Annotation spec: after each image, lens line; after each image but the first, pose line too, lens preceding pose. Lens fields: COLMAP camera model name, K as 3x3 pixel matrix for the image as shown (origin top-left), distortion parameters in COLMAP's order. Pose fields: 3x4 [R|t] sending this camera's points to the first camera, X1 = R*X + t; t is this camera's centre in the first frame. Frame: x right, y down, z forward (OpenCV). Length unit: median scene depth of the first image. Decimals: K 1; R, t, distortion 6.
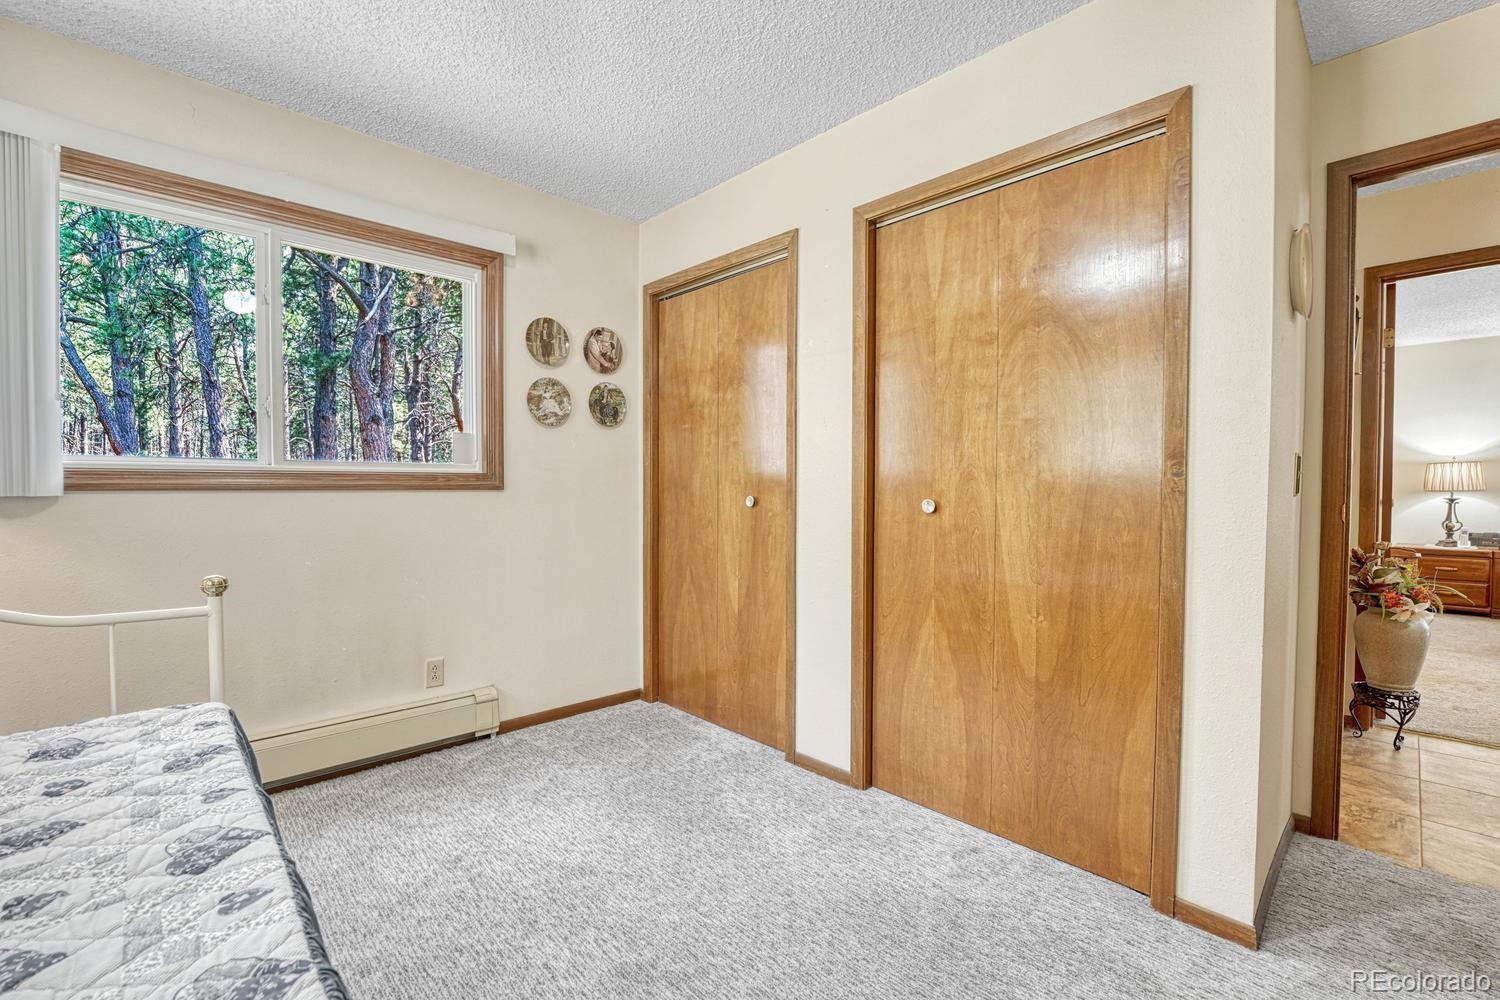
lens RADIAL K [[649.9, 0, 749.1], [0, 649.9, 497.5], [0, 0, 1]] dist [-0.024225, -0.000306]
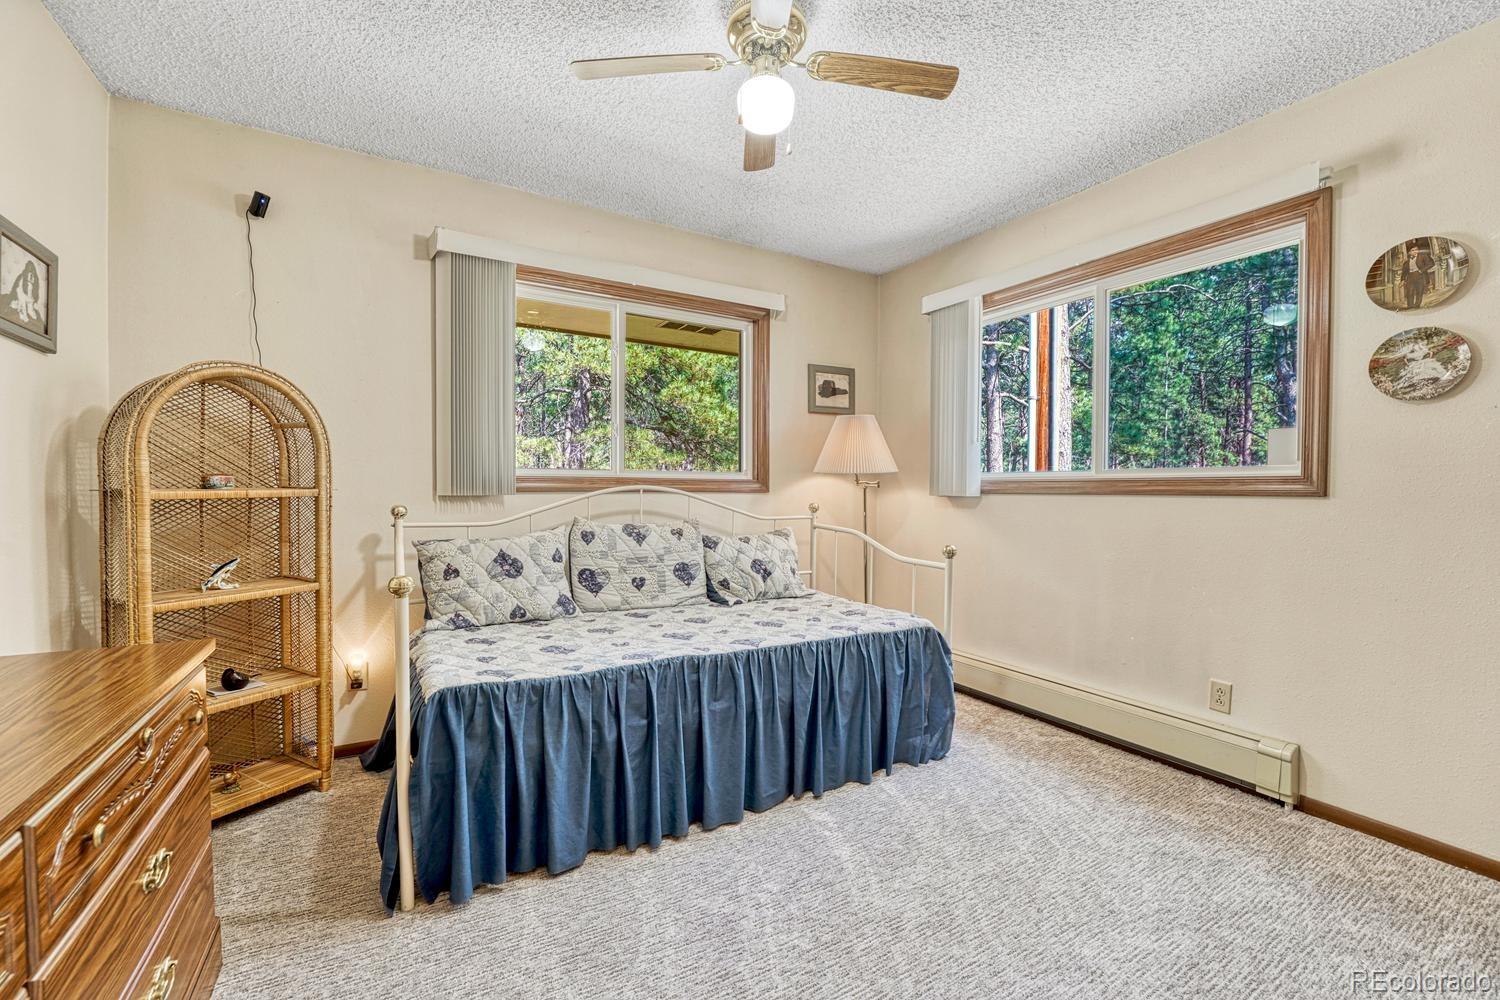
lens RADIAL K [[611.7, 0, 752.5], [0, 611.7, 497.3], [0, 0, 1]] dist [-0.020794, 0.001433]
pose [[-0.223328, 0.007795, -0.974712, 0.465289], [-0.022065, 0.999671, 0.013050, -0.005794], [0.974494, 0.024421, -0.223082, 0.513936]]
